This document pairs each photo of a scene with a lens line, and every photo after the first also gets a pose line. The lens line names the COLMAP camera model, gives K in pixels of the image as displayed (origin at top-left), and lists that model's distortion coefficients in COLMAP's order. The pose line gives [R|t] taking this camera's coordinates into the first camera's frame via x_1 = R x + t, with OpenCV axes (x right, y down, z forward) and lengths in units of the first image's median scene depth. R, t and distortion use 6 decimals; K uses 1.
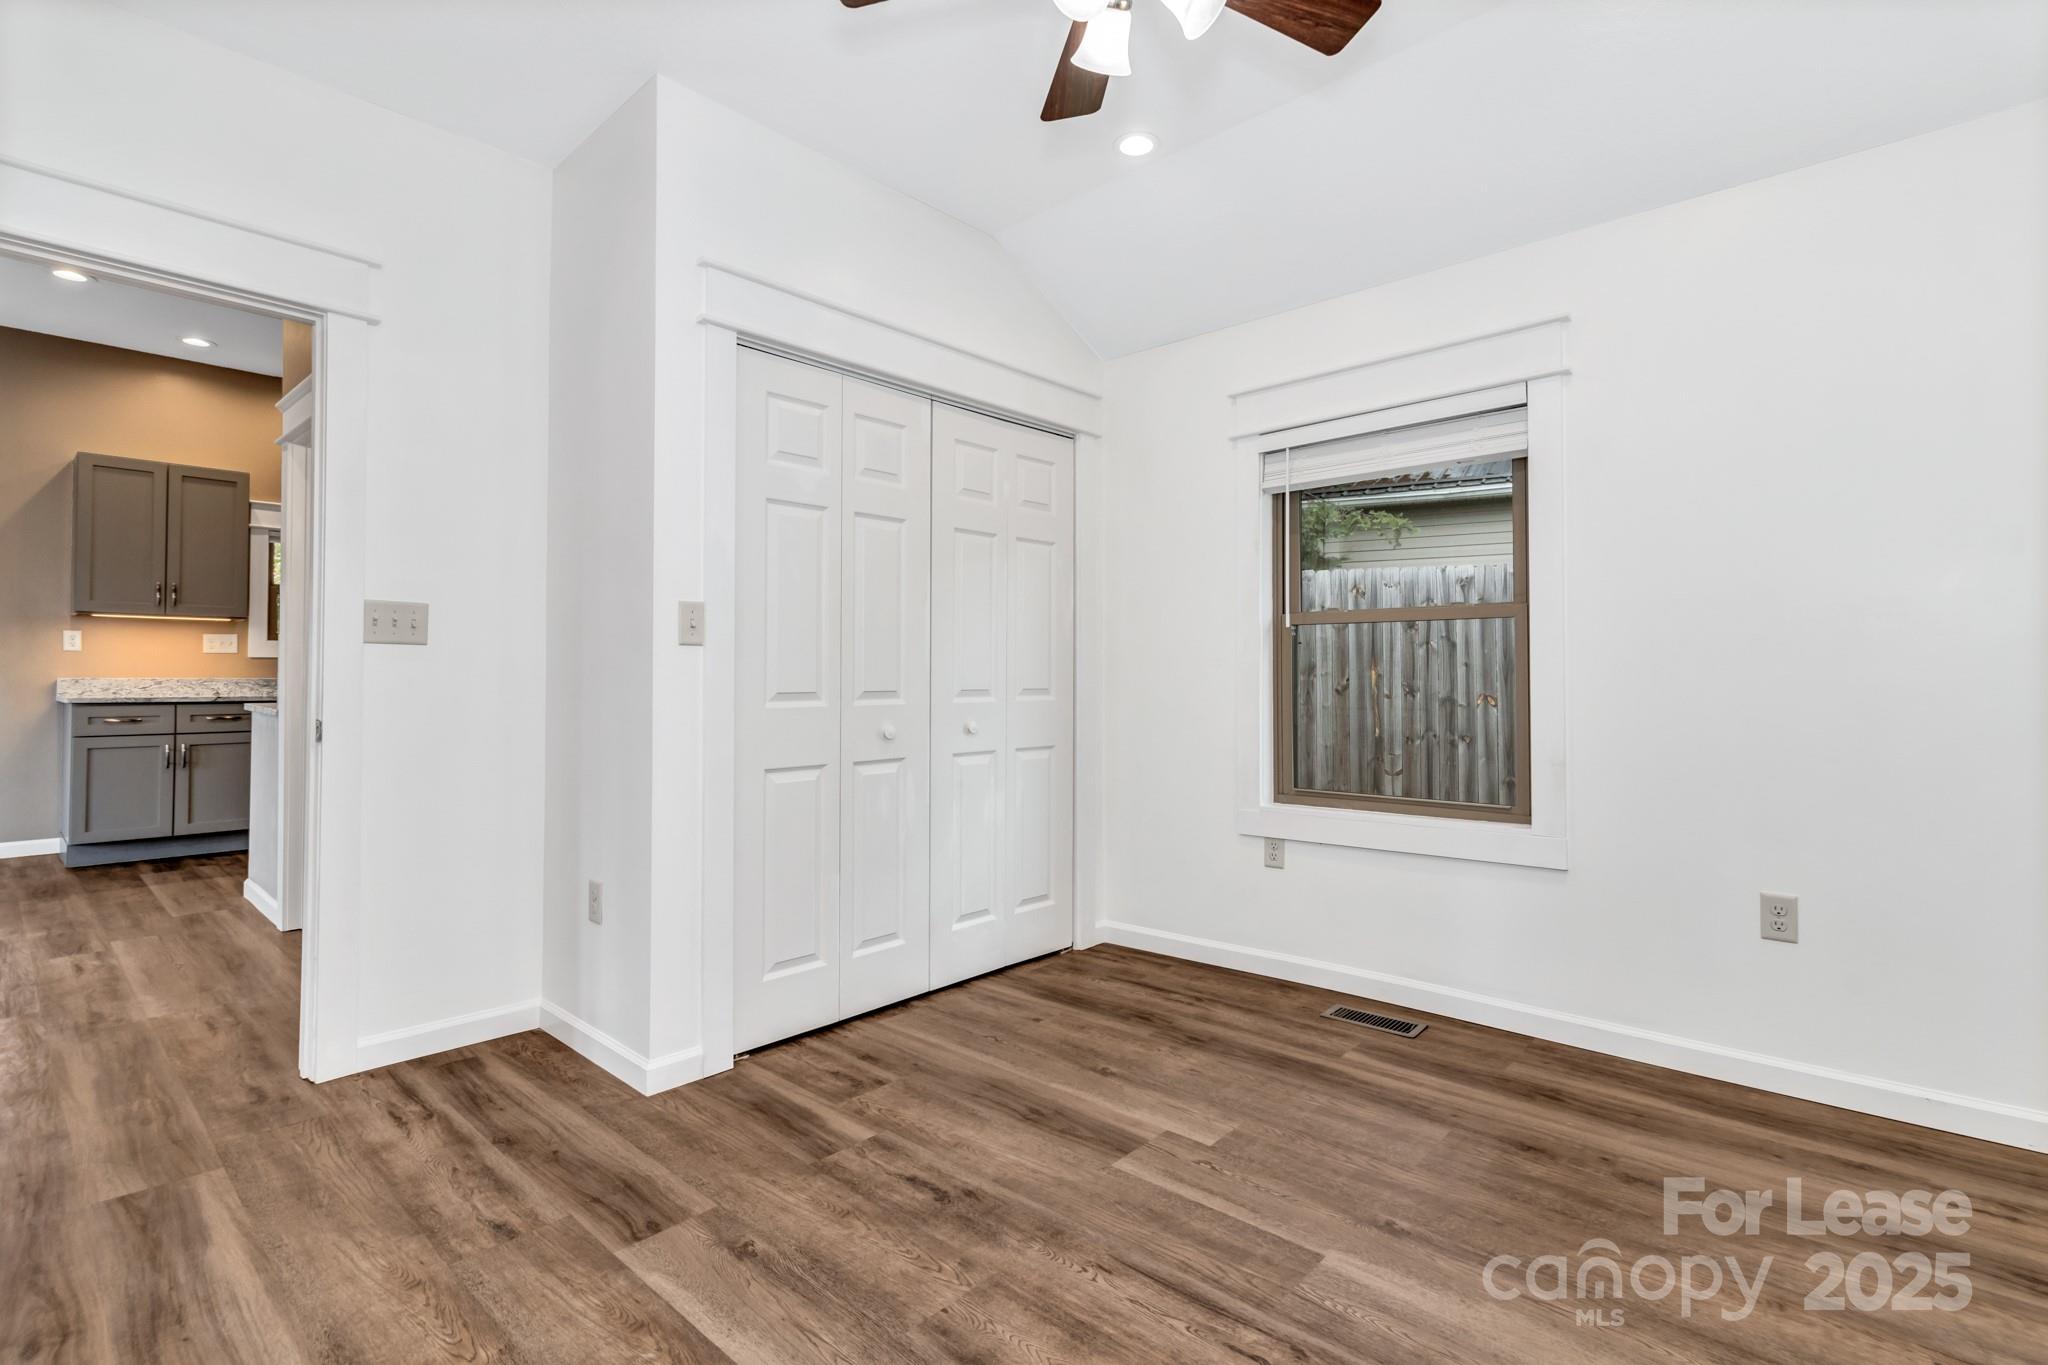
lens RADIAL K [[952.4, 0, 1029.0], [0, 952.4, 681.5], [0, 0, 1]] dist [0.001454, 0.000513]
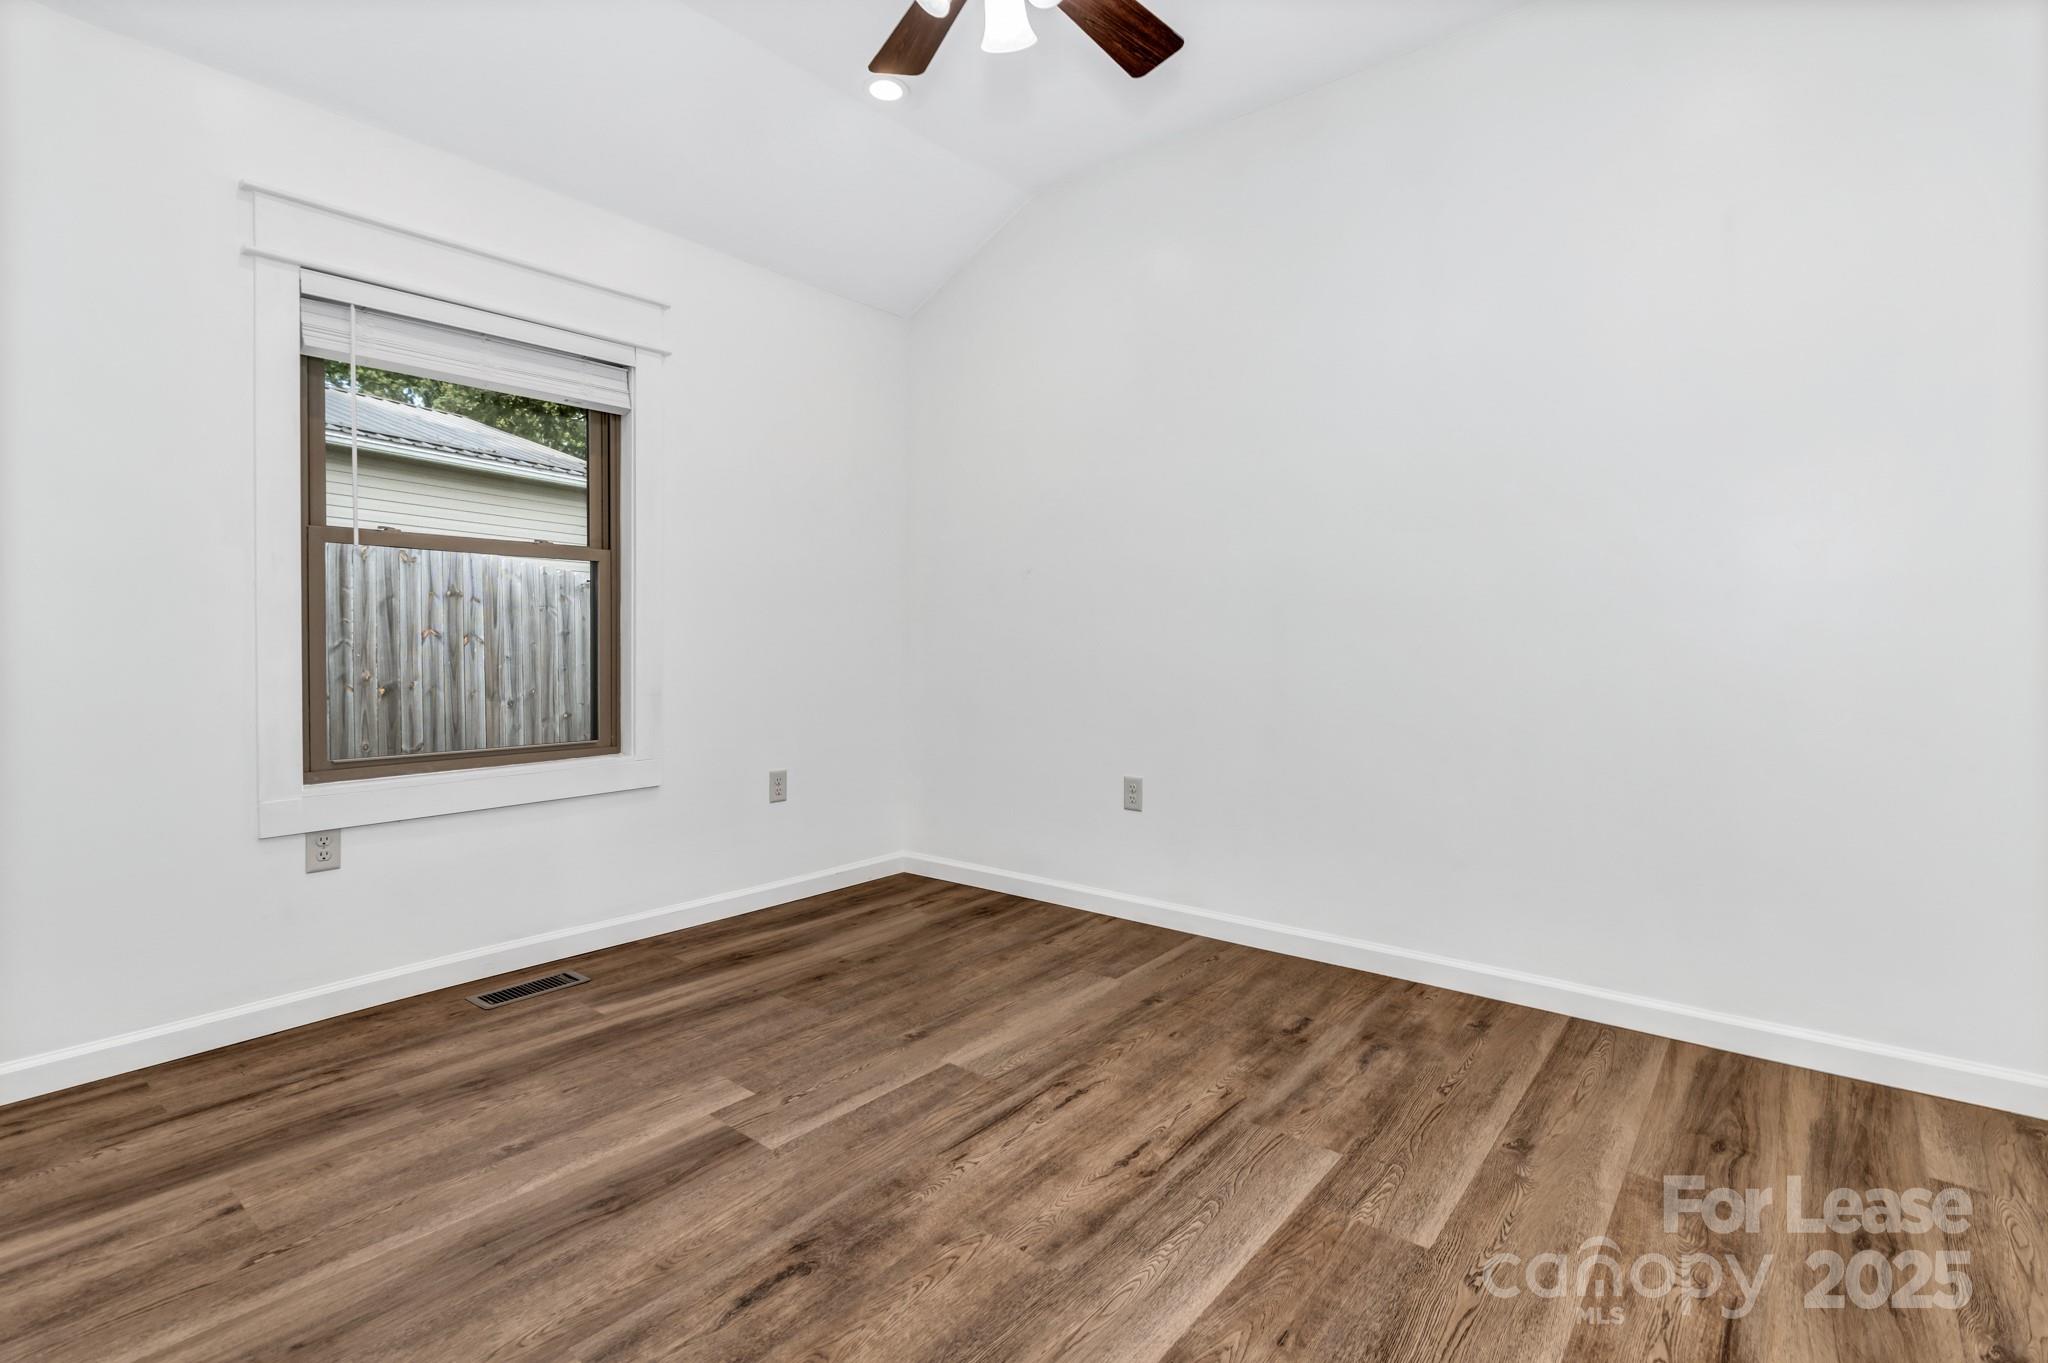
lens RADIAL K [[952.4, 0, 1020.2], [0, 952.4, 678.1], [0, 0, 1]] dist [0.001454, 0.000513]
pose [[-0.037279, -0.038580, 0.998560, -0.651054], [0.000276, 0.999254, 0.038618, 0.024348], [-0.999305, 0.001716, -0.037241, 0.649957]]
